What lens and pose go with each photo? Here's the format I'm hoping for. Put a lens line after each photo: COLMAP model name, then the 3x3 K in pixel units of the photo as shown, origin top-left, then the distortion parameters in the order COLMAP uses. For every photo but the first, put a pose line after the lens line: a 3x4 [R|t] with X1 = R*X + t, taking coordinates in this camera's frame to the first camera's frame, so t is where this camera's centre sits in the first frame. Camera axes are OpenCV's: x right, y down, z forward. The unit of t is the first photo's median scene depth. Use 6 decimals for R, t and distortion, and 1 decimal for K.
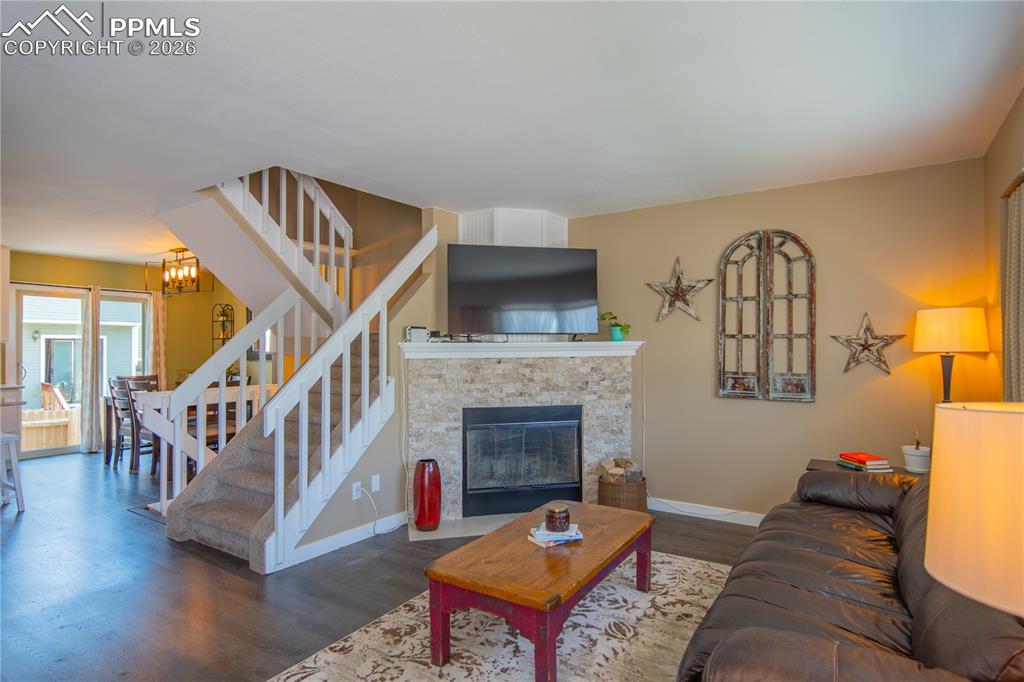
lens RADIAL K [[545.4, 0, 512.0], [0, 545.4, 341.0], [0, 0, 1]] dist [-0.019553, 0.010951]
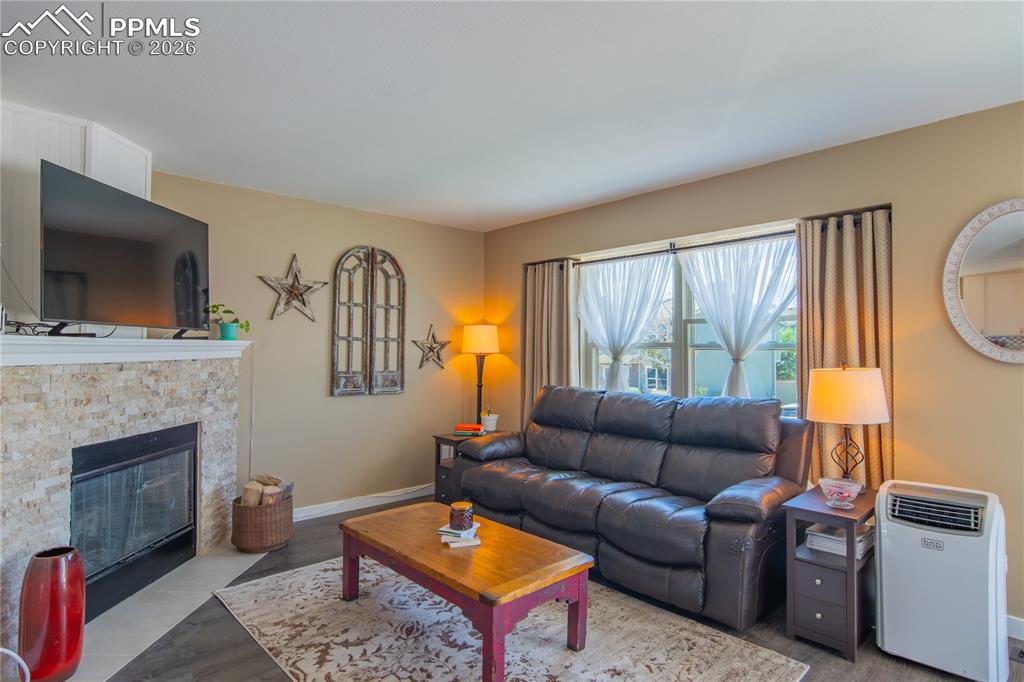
lens RADIAL K [[545.4, 0, 512.0], [0, 545.4, 341.0], [0, 0, 1]] dist [-0.019553, 0.010951]
pose [[0.248399, 0.020897, 0.968432, -0.536643], [-0.019793, 0.999668, -0.016494, 0.007534], [-0.968456, -0.015071, 0.248730, 0.399402]]
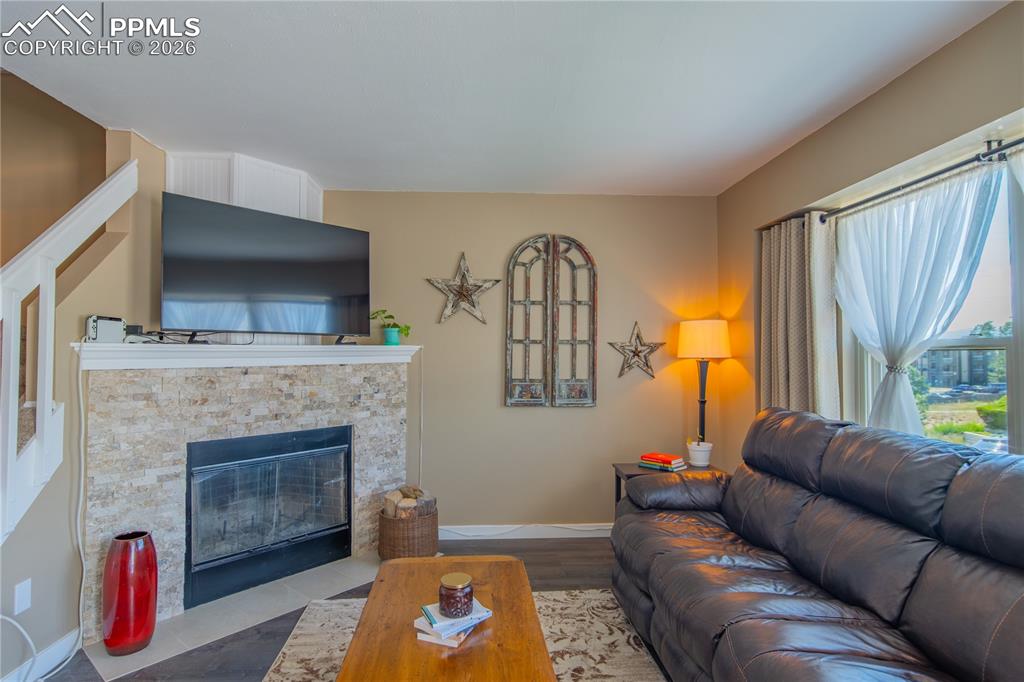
lens RADIAL K [[545.4, 0, 512.0], [0, 545.4, 341.0], [0, 0, 1]] dist [-0.019553, 0.010951]
pose [[0.799590, 0.017623, 0.600287, -0.171684], [-0.011588, 0.999836, -0.013918, 0.003868], [-0.600434, 0.004173, 0.799663, 0.239418]]
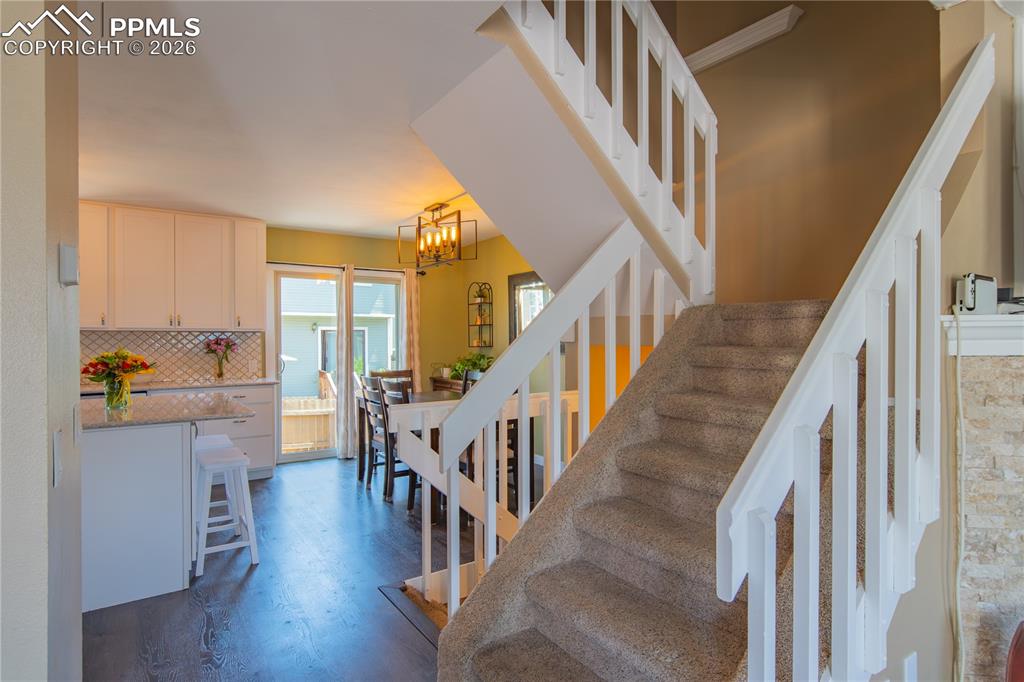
lens RADIAL K [[545.4, 0, 512.0], [0, 545.4, 341.0], [0, 0, 1]] dist [-0.019553, 0.010951]
pose [[0.925024, -0.001047, -0.379906, -0.335484], [0.007536, 0.999850, 0.015594, 0.012917], [0.379833, -0.017288, 0.924894, 0.492868]]
